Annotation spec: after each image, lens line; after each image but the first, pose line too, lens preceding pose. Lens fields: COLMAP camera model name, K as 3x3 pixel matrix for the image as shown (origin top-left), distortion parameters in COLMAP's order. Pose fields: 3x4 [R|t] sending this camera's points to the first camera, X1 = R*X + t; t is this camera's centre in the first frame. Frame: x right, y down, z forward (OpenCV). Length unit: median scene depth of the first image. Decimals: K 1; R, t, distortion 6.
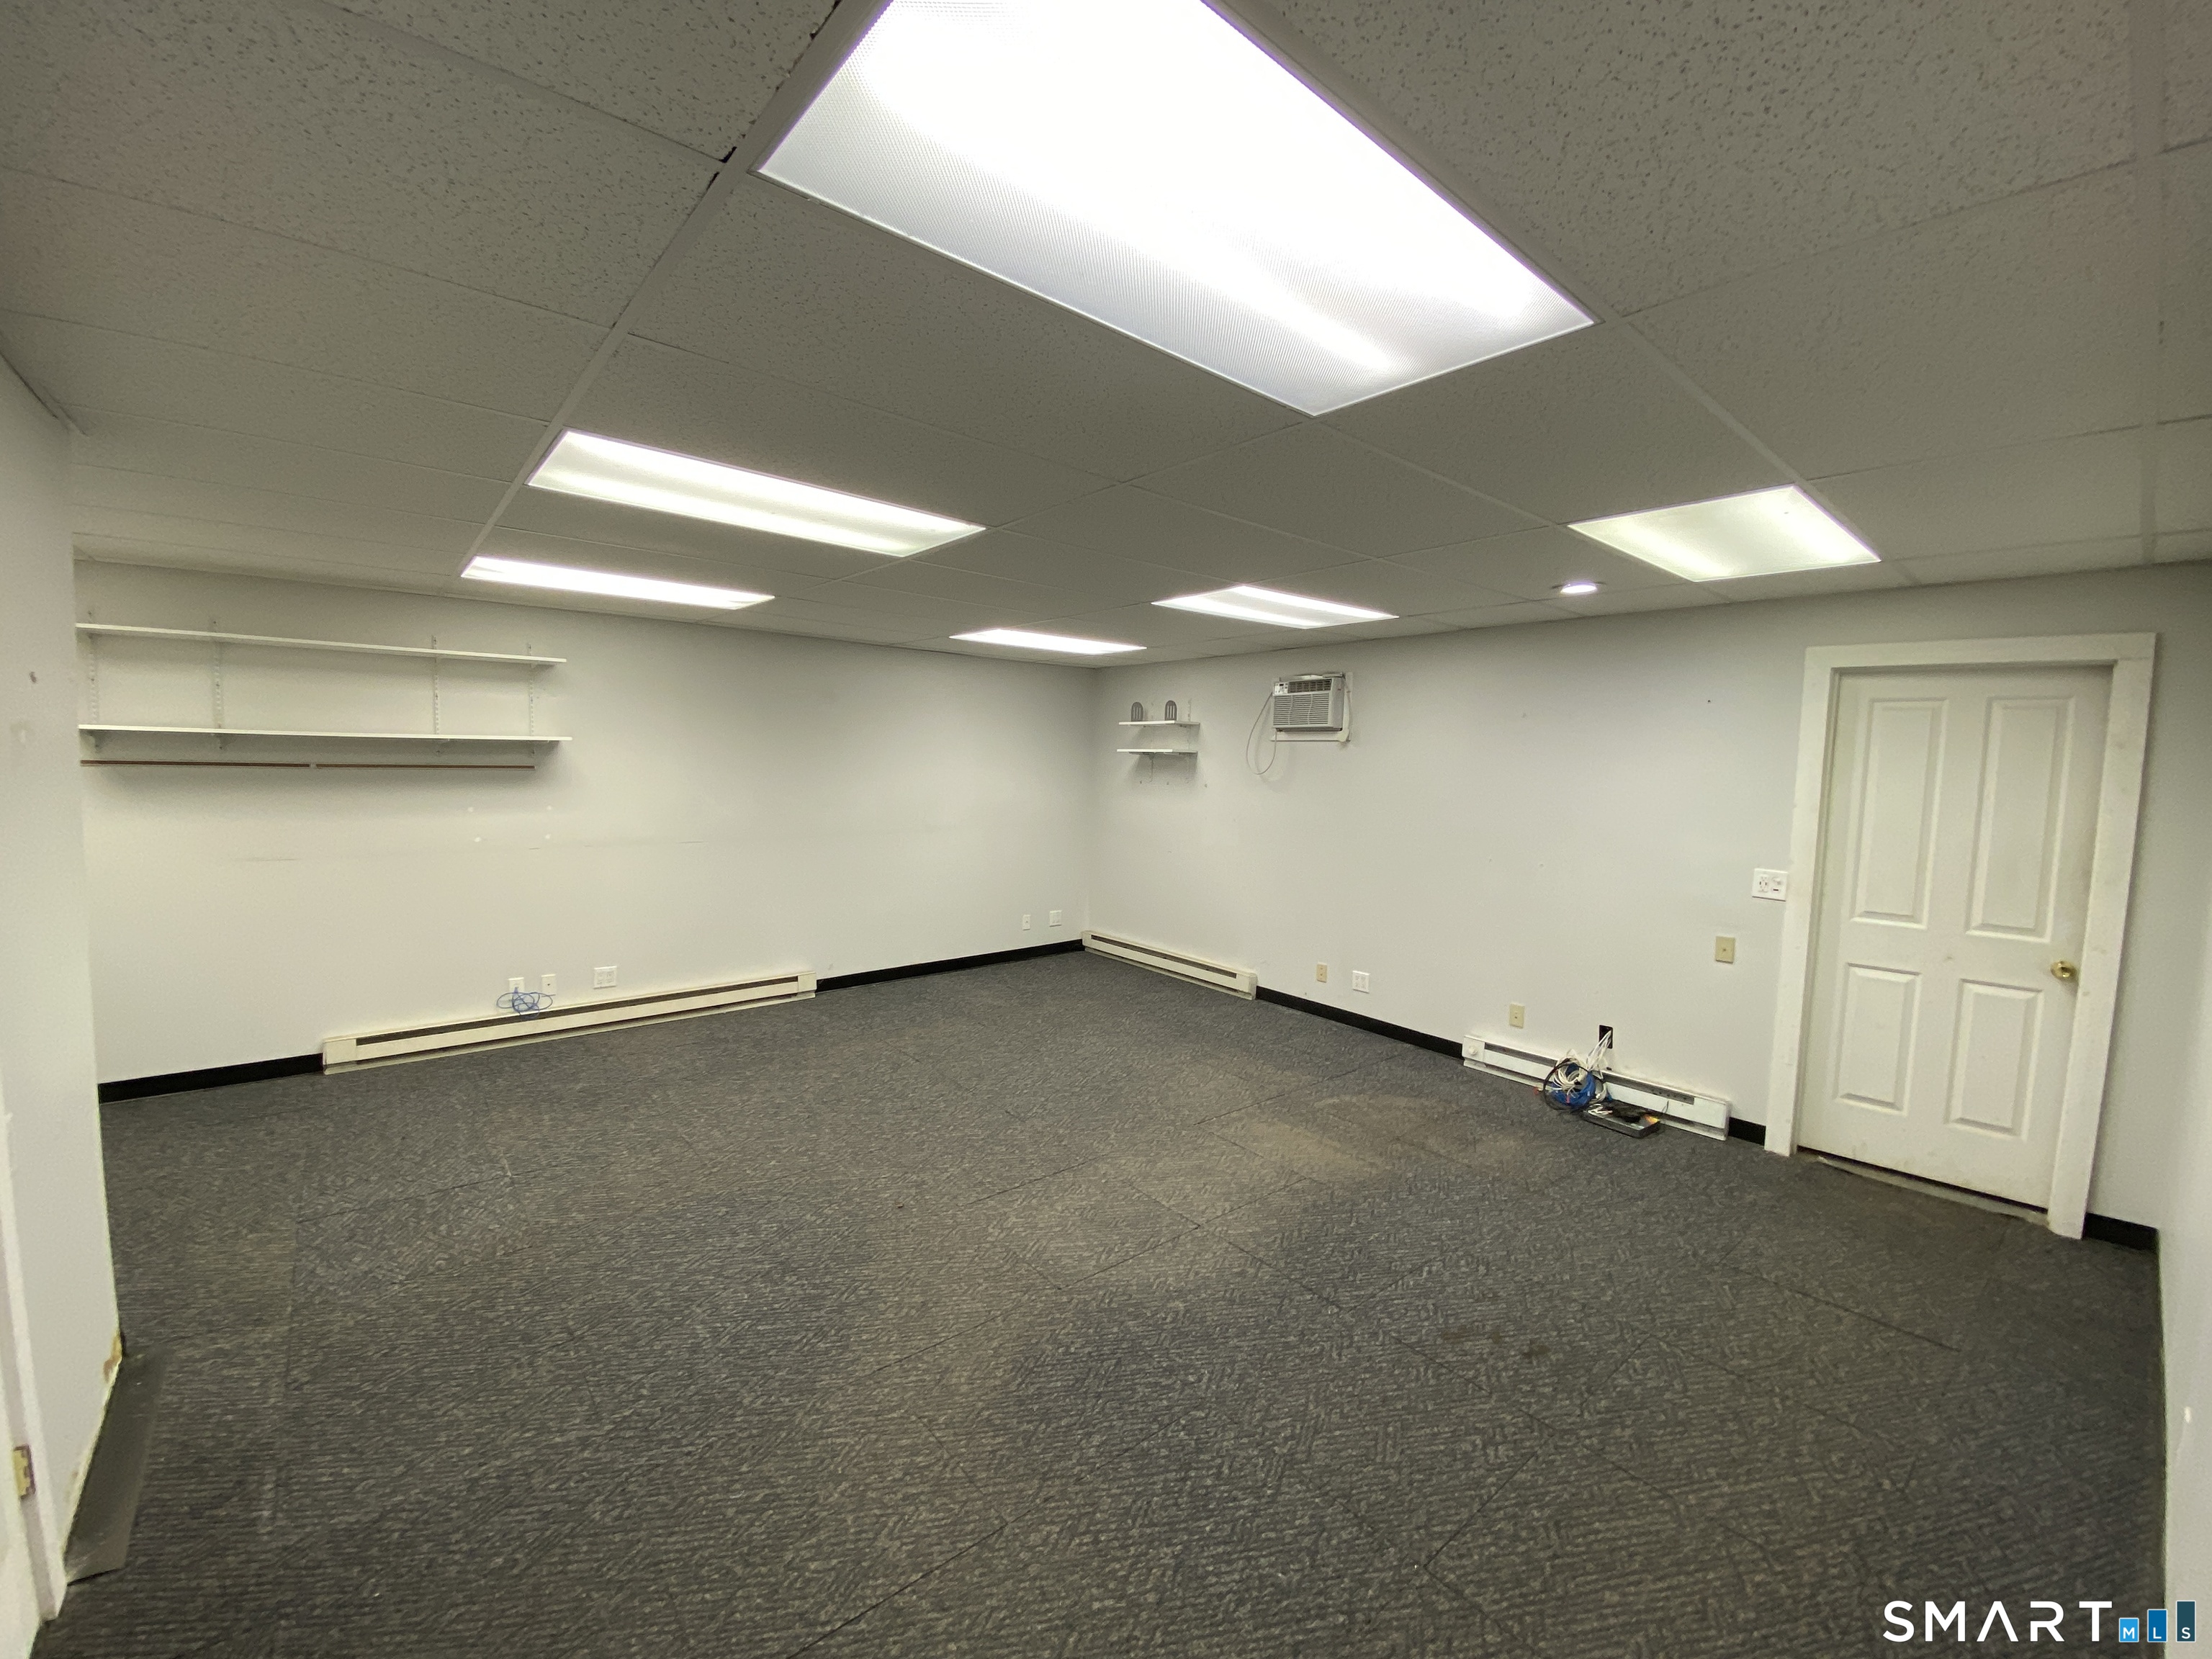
lens RADIAL K [[903.3, 0, 1111.9], [0, 903.3, 825.4], [0, 0, 1]] dist [-0.000050, -0.000036]
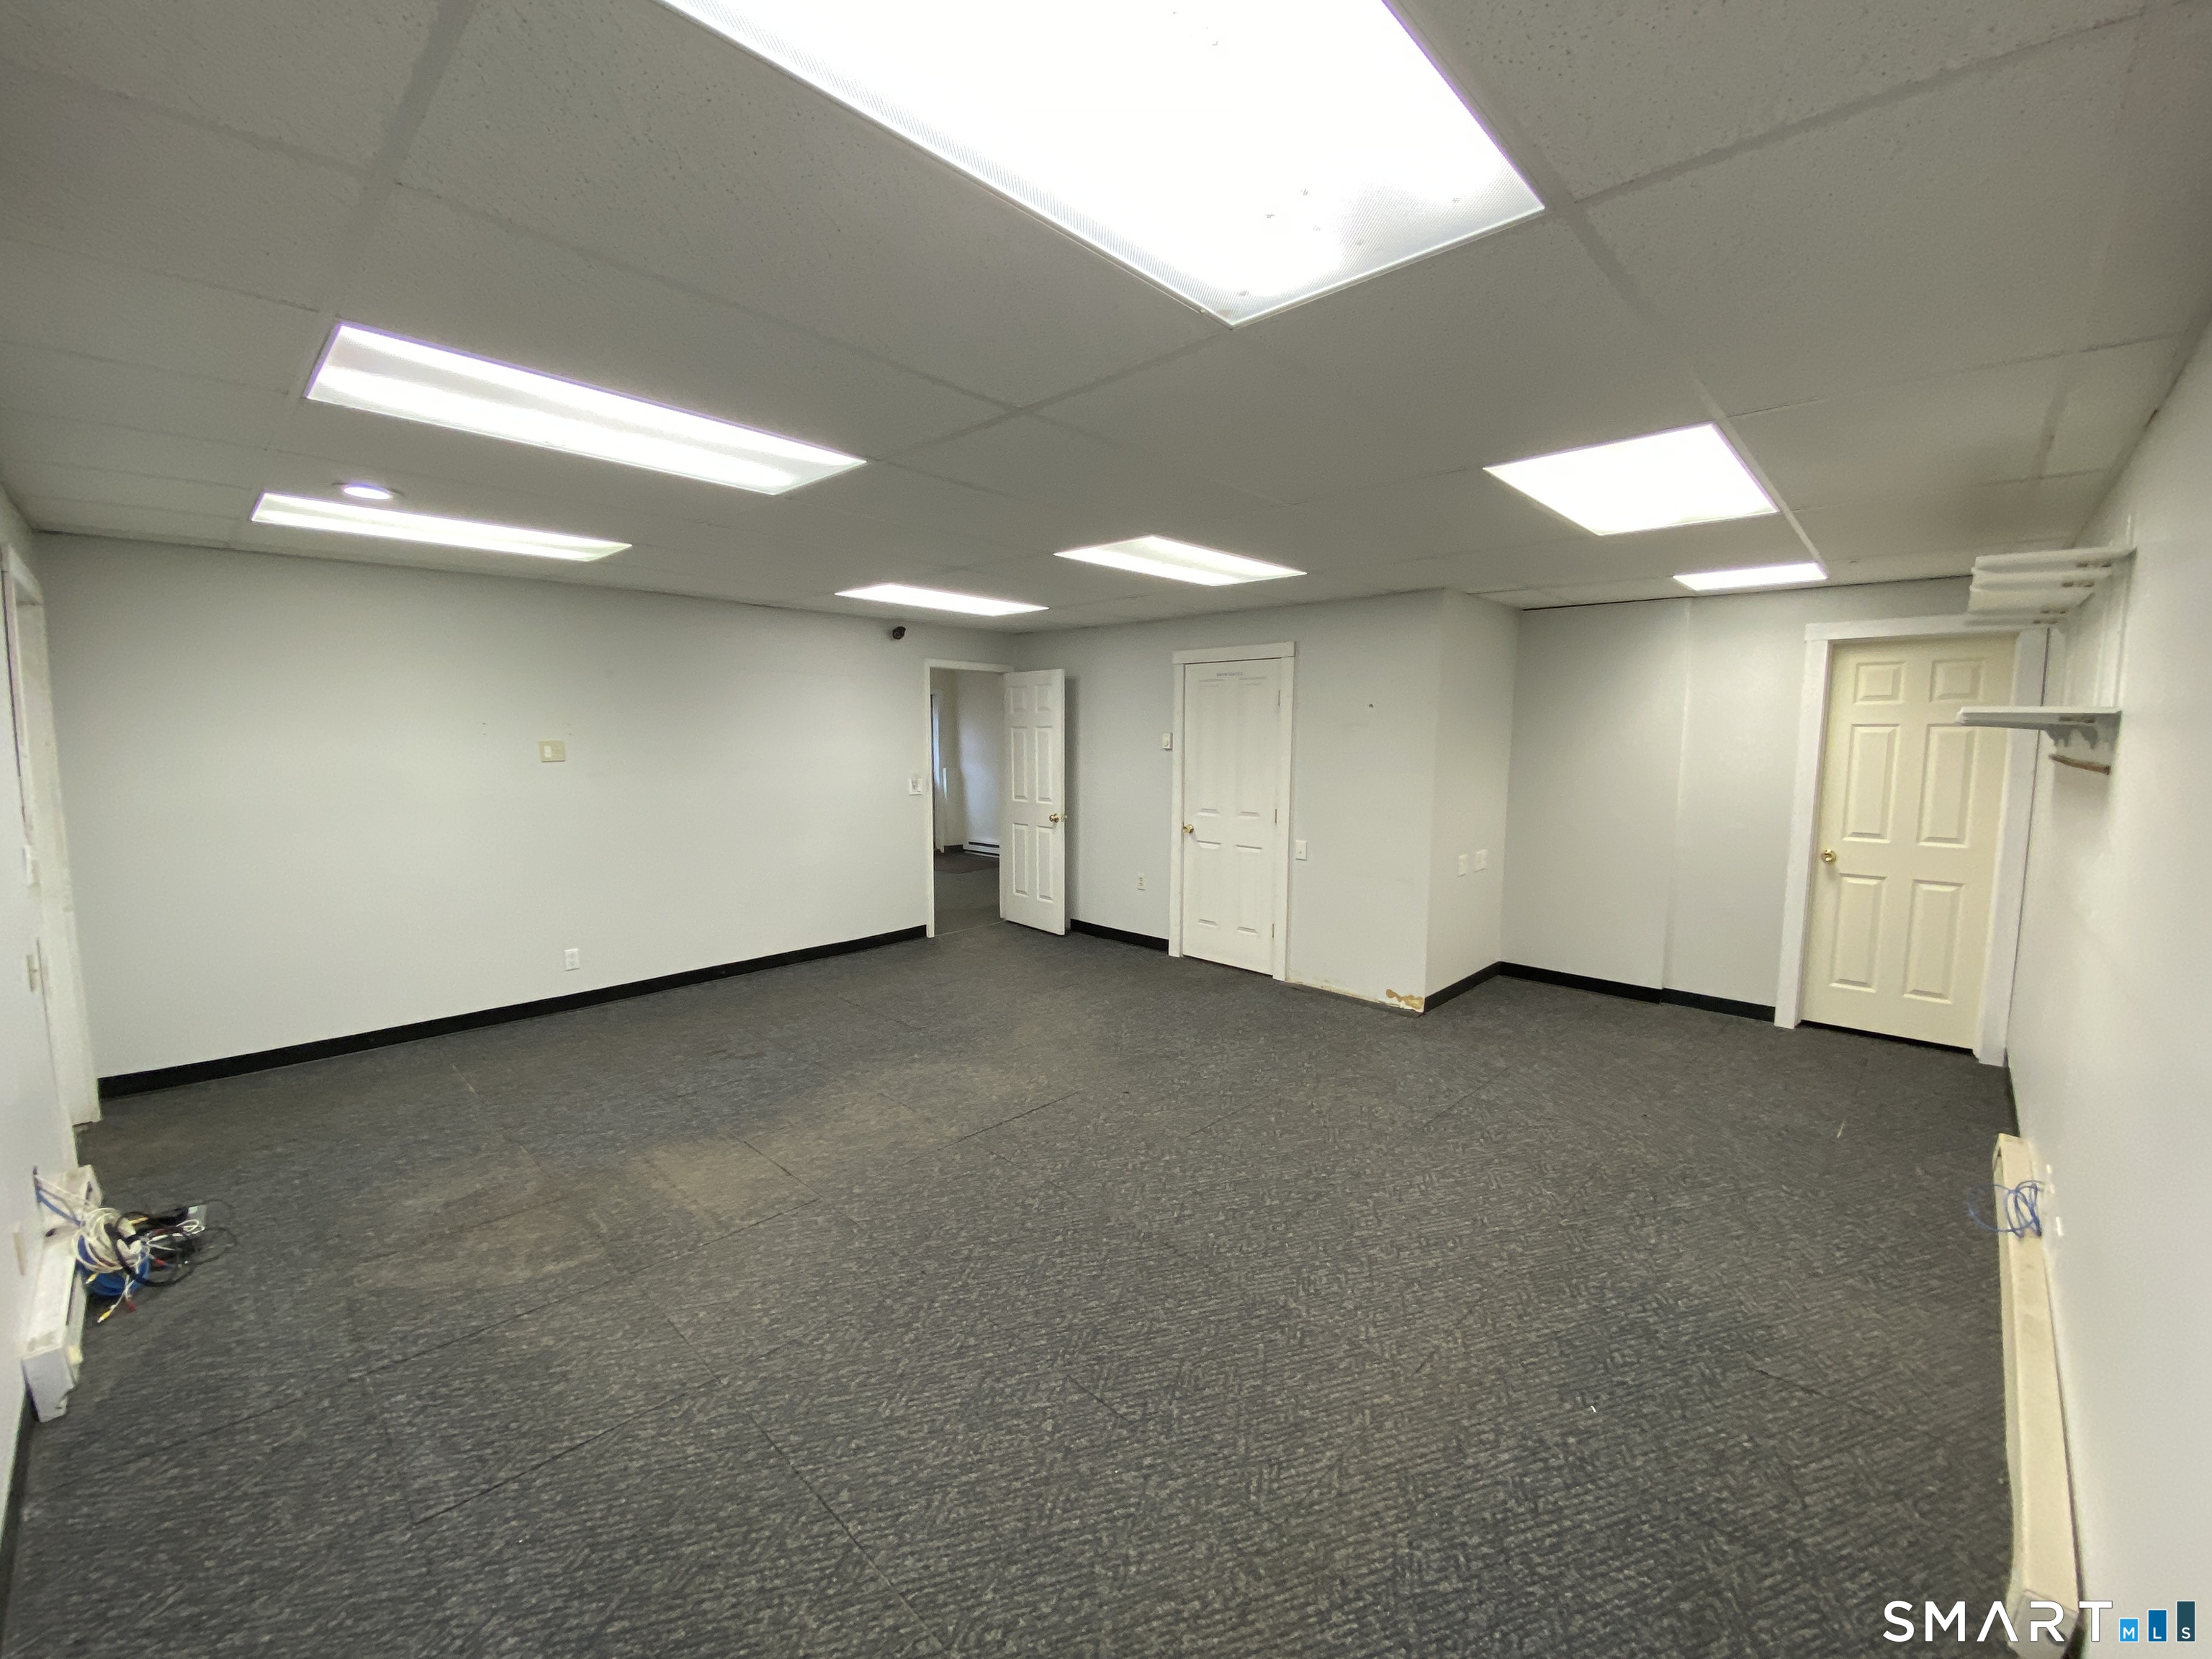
lens RADIAL K [[903.3, 0, 1111.9], [0, 903.3, 825.4], [0, 0, 1]] dist [-0.000050, -0.000036]
pose [[-0.994113, -0.019462, -0.106587, -0.066066], [-0.038044, 0.983799, 0.175194, -0.124399], [0.101450, 0.178218, -0.978747, 1.761861]]
